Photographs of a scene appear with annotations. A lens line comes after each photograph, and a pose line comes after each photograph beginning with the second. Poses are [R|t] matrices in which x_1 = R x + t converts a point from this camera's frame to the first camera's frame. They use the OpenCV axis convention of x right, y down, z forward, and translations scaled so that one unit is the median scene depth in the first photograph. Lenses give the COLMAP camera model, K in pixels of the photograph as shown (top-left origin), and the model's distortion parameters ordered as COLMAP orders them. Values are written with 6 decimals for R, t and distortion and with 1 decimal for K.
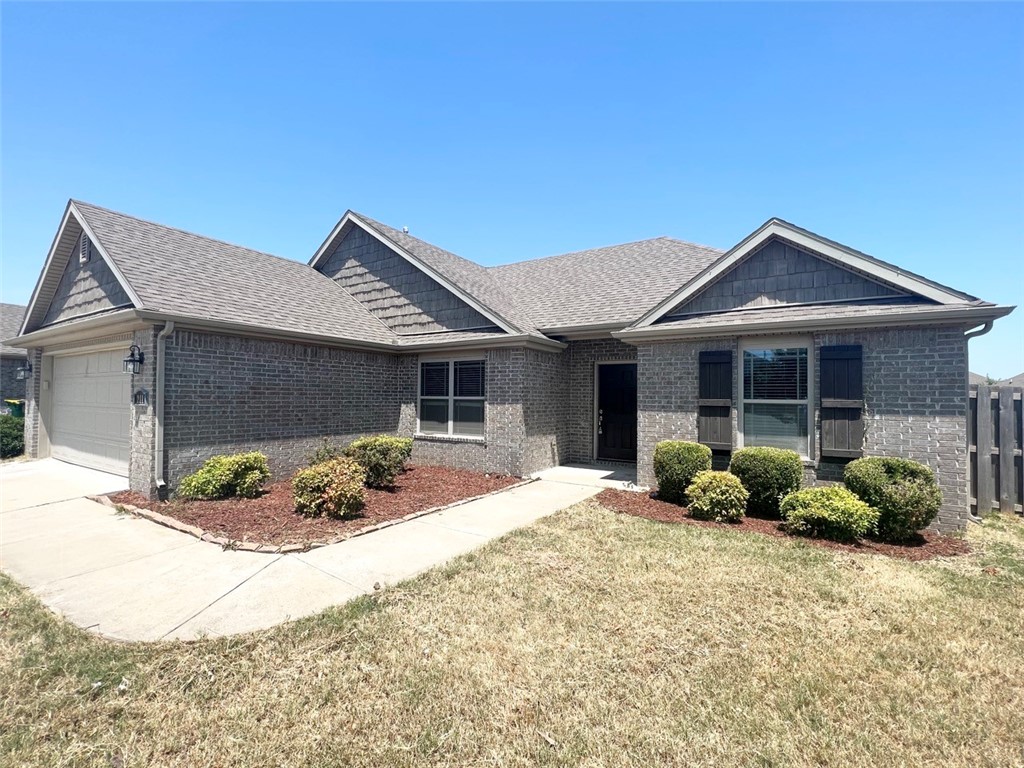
lens RADIAL K [[457.3, 0, 512.2], [0, 457.3, 388.4], [0, 0, 1]] dist [-0.004127, -0.000116]
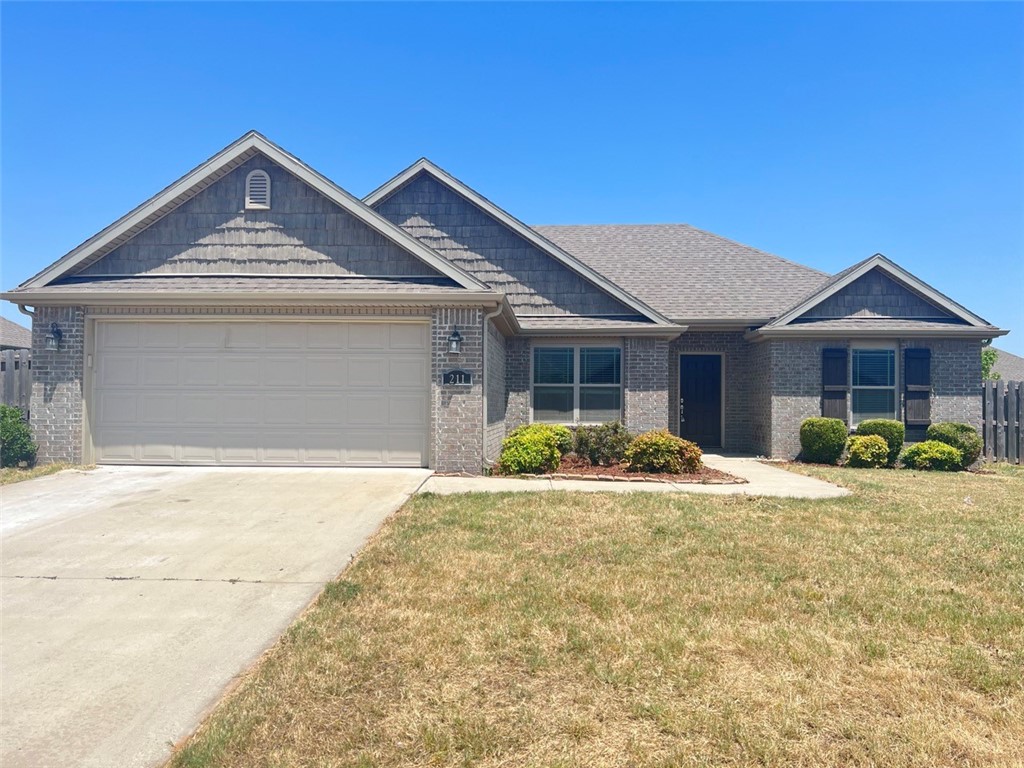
lens RADIAL K [[768.3, 0, 514.3], [0, 768.3, 389.1], [0, 0, 1]] dist [0.076792, -0.091342]
pose [[0.875119, 0.007423, 0.483850, -1.384410], [-0.008565, 0.999963, 0.000150, 0.039730], [-0.483831, -0.004275, 0.875151, -0.477835]]
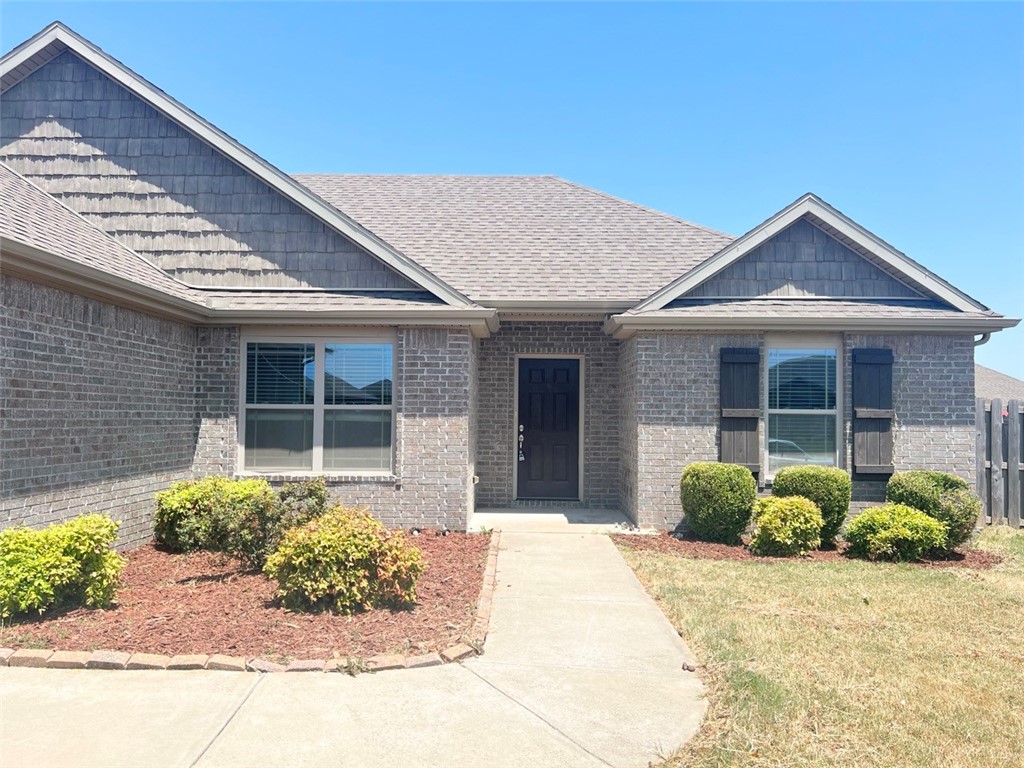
lens RADIAL K [[768.3, 0, 509.2], [0, 768.3, 394.1], [0, 0, 1]] dist [0.076792, -0.091342]
pose [[0.854258, 0.012491, 0.519699, -0.581186], [-0.011295, 0.999921, -0.005467, 0.009741], [-0.519727, -0.001199, 0.854332, 0.058581]]
